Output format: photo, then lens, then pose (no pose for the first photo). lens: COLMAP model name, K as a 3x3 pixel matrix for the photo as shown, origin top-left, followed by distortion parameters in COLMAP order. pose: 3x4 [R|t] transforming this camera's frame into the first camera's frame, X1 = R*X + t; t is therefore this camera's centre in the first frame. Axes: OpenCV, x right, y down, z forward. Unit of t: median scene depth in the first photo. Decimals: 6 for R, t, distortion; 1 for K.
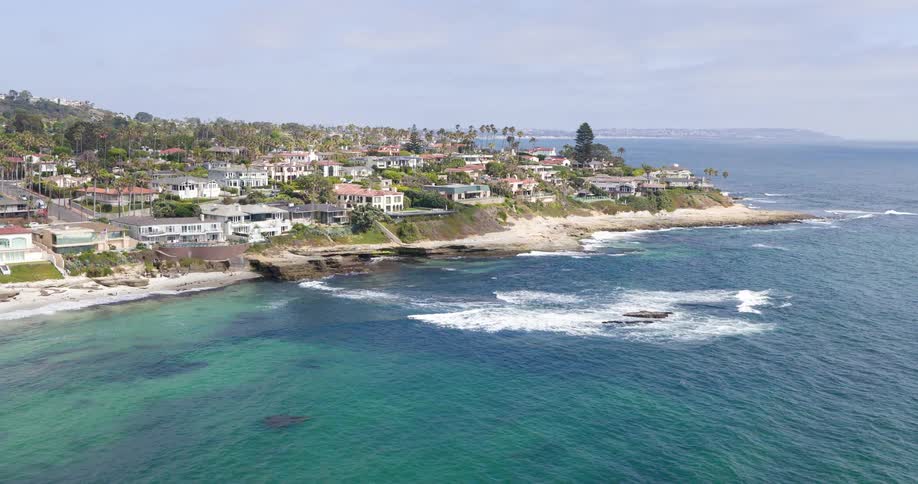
lens RADIAL K [[929.5, 0, 462.0], [0, 929.5, 232.6], [0, 0, 1]] dist [0.002607, 0.016082]
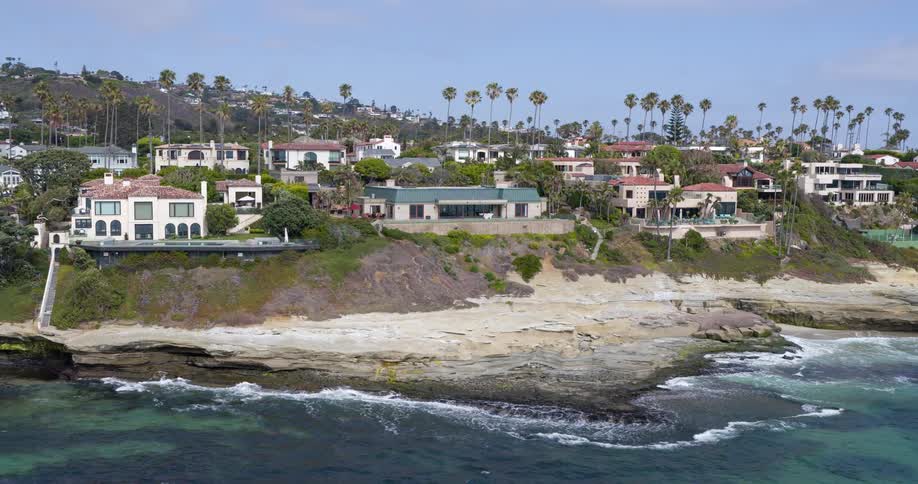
lens RADIAL K [[929.5, 0, 462.0], [0, 929.5, 232.6], [0, 0, 1]] dist [0.002607, 0.016082]
pose [[0.846976, 0.034568, -0.530506, 0.240189], [-0.056957, 0.998041, -0.025902, -0.022512], [0.528571, 0.052154, 0.847285, 0.727325]]
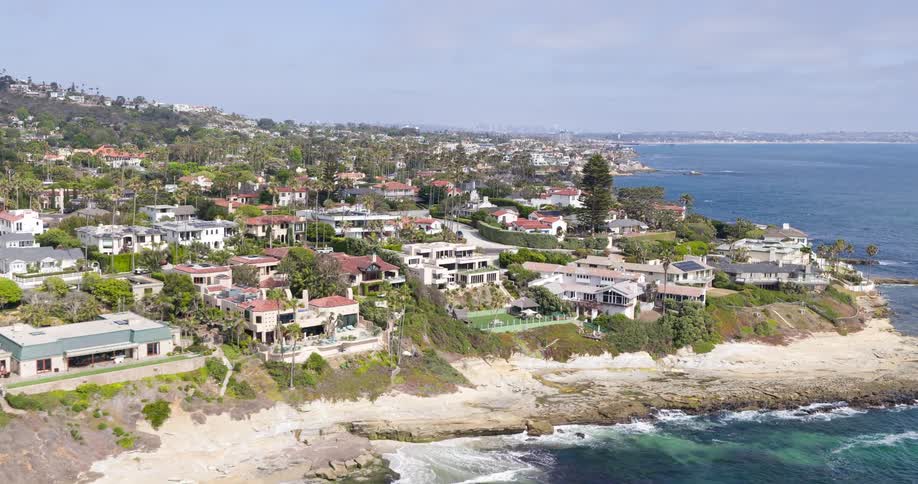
lens RADIAL K [[929.5, 0, 462.0], [0, 929.5, 232.6], [0, 0, 1]] dist [0.002607, 0.016082]
pose [[0.973780, 0.026187, -0.225978, 0.287065], [-0.026689, 0.999643, 0.000832, -0.110352], [0.225920, 0.005221, 0.974132, 0.691526]]
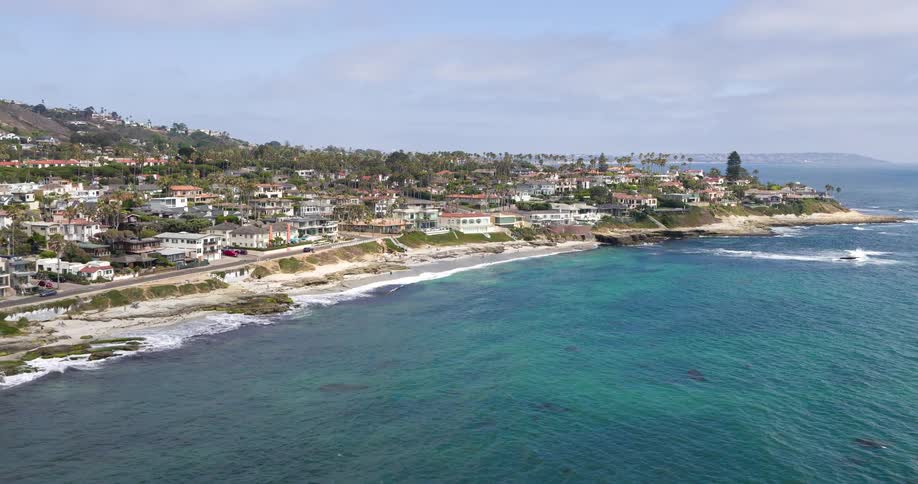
lens RADIAL K [[929.5, 0, 462.0], [0, 929.5, 232.6], [0, 0, 1]] dist [0.002607, 0.016082]
pose [[0.999100, -0.000009, -0.042406, -0.324595], [-0.001152, 0.999625, -0.027358, 0.058794], [0.042390, 0.027383, 0.998726, -0.570786]]
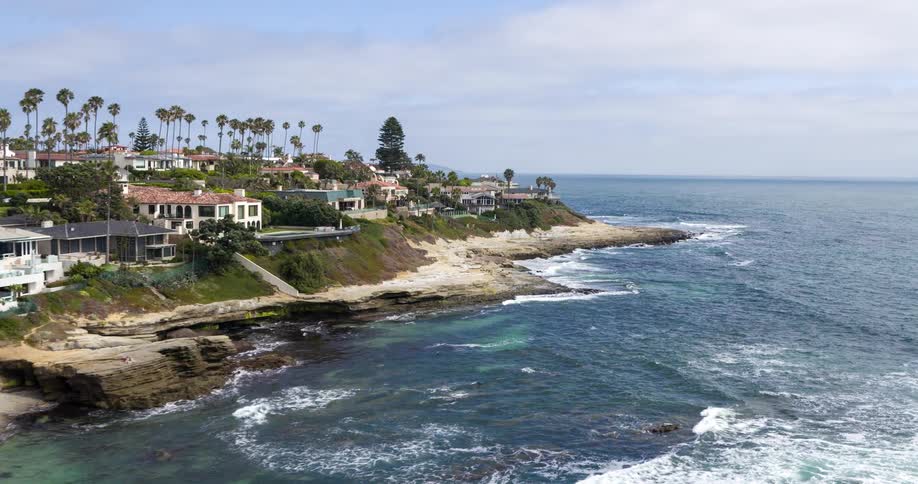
lens RADIAL K [[929.5, 0, 462.0], [0, 929.5, 232.6], [0, 0, 1]] dist [0.002607, 0.016082]
pose [[0.924451, -0.031117, 0.380029, -0.159906], [0.045708, 0.998521, -0.029431, -0.002598], [-0.378552, 0.044578, 0.924506, 0.470065]]
